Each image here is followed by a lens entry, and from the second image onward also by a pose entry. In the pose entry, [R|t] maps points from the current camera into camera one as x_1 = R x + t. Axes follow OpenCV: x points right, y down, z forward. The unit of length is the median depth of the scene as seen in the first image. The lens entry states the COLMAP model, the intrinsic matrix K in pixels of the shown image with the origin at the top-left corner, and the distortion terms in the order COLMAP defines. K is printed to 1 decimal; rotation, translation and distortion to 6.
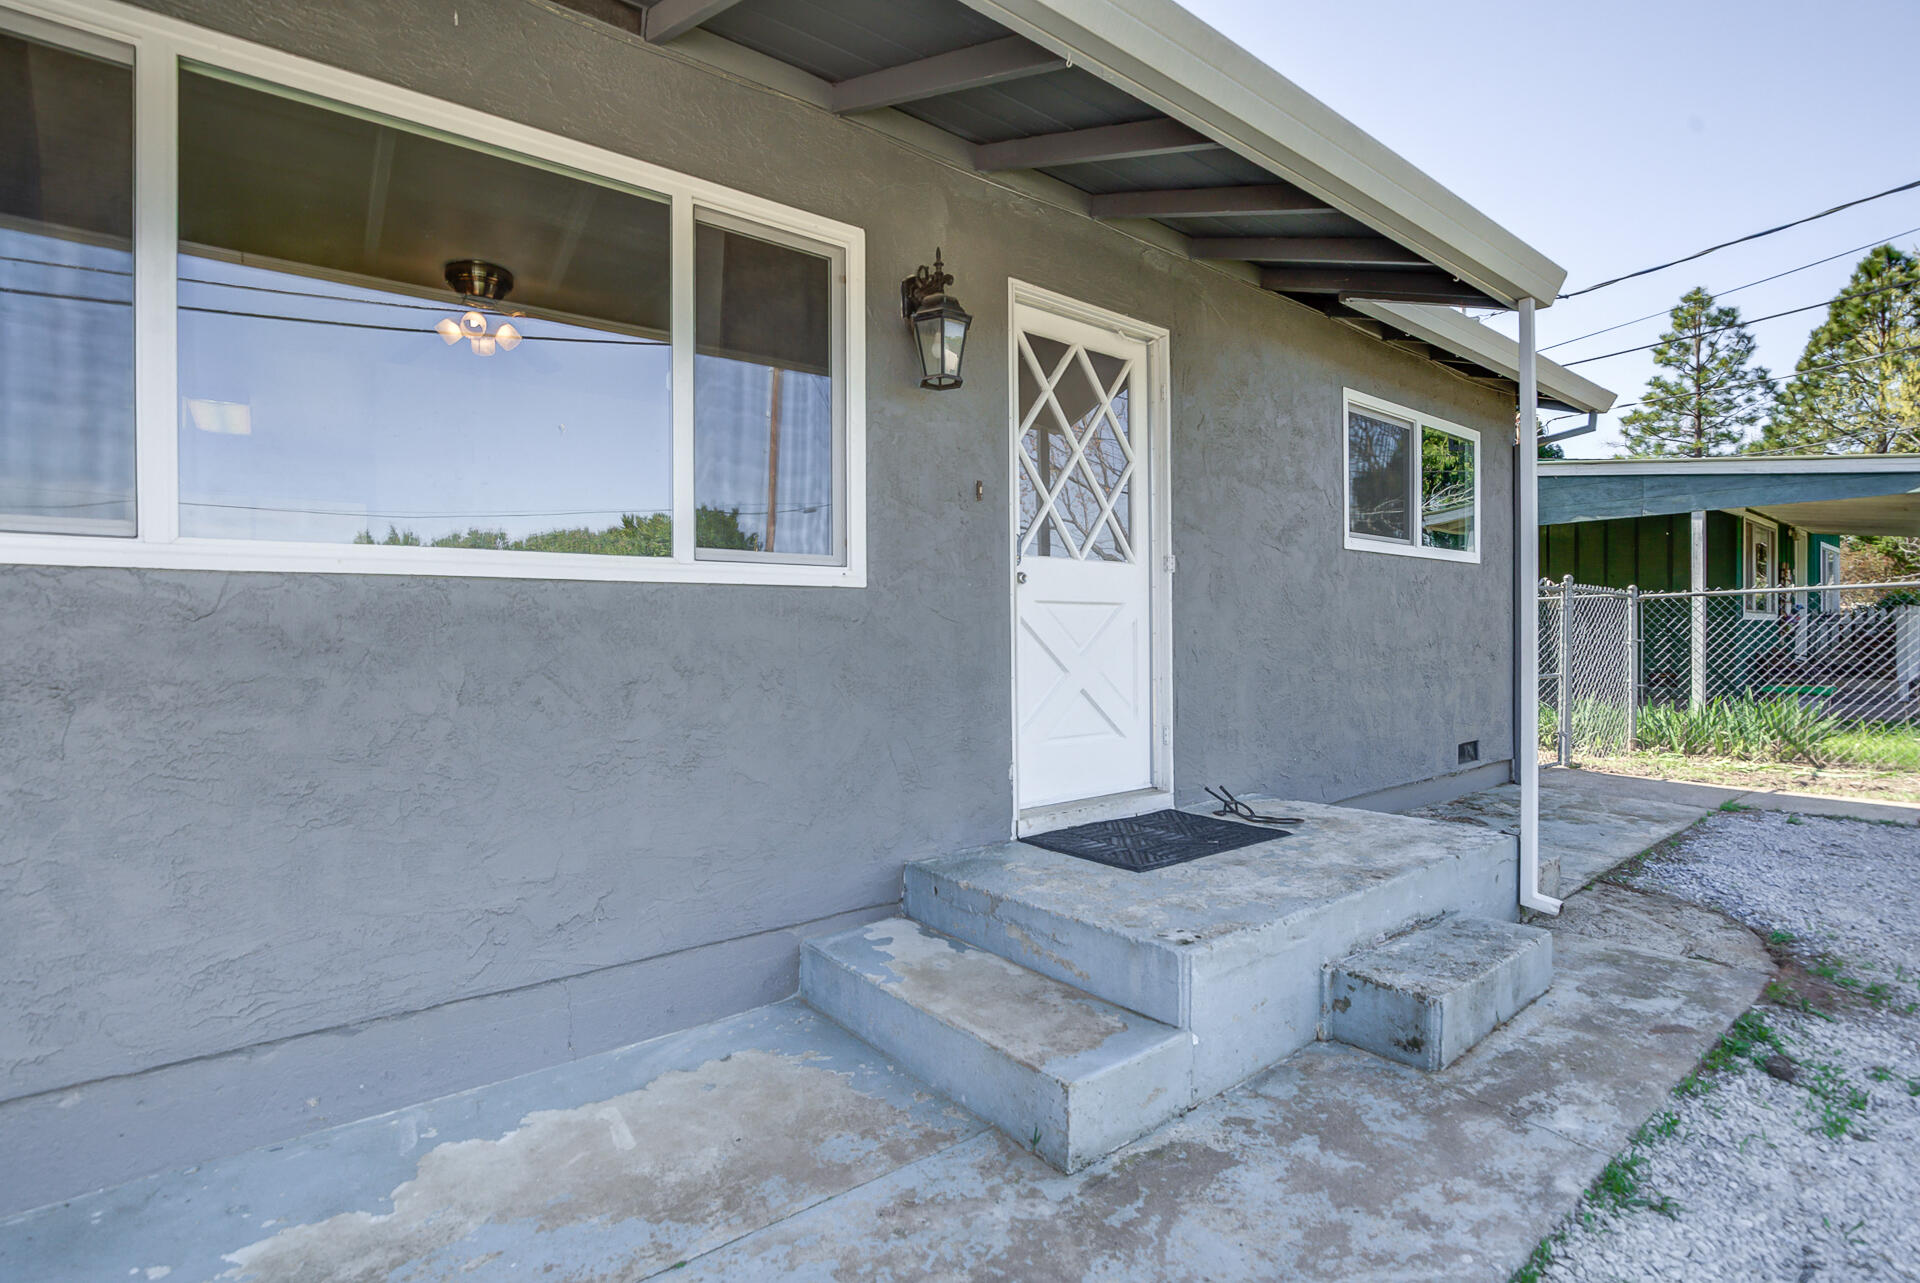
lens RADIAL K [[897.1, 0, 958.2], [0, 897.1, 641.9], [0, 0, 1]] dist [-0.032672, 0.006653]
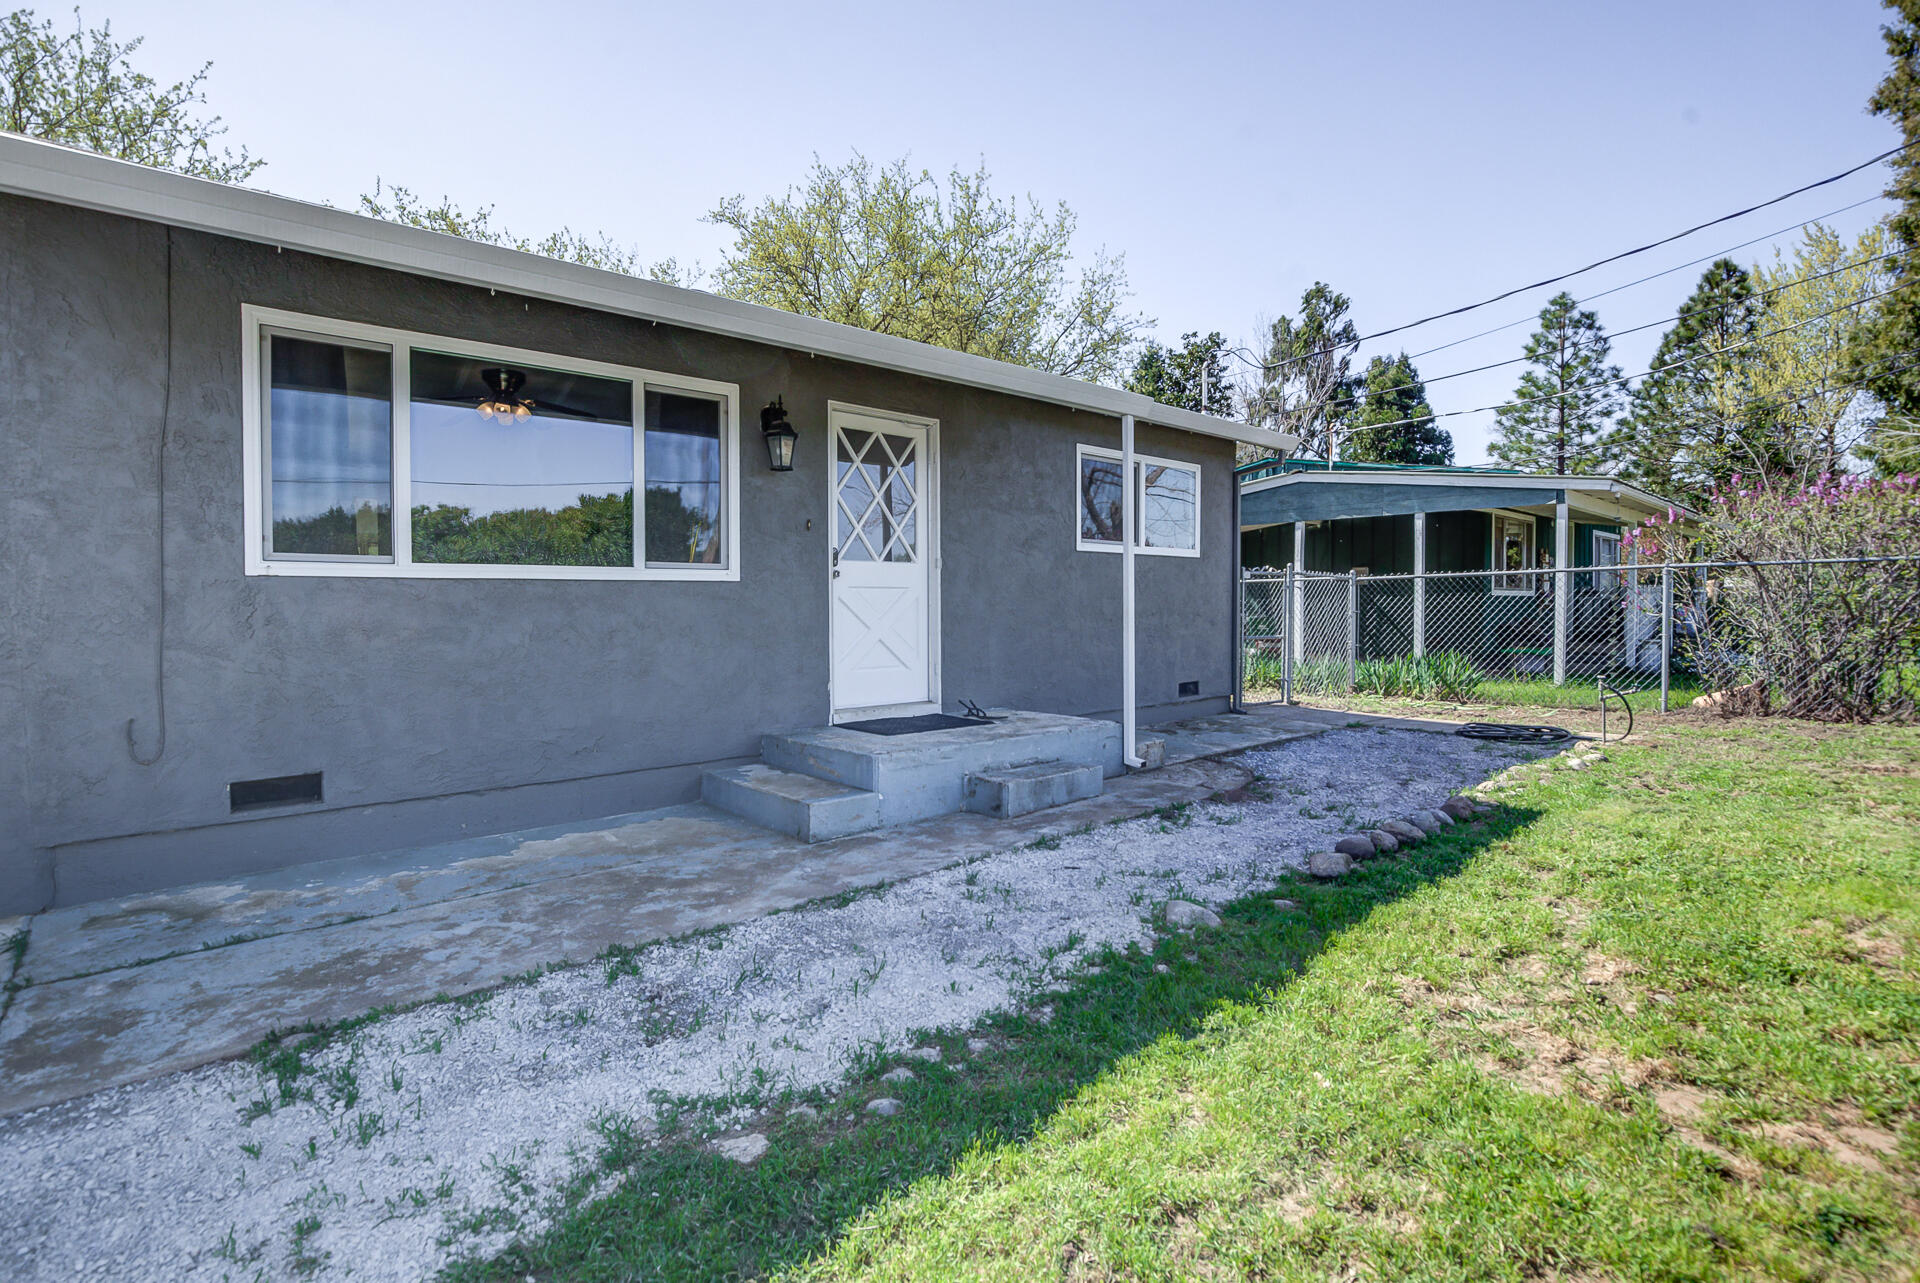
lens RADIAL K [[897.1, 0, 955.8], [0, 897.1, 627.6], [0, 0, 1]] dist [-0.032672, 0.006653]
pose [[0.998606, 0.003310, 0.052671, 0.134920], [-0.004354, 0.999796, 0.019710, -0.002350], [-0.052595, -0.019912, 0.998417, -0.473639]]
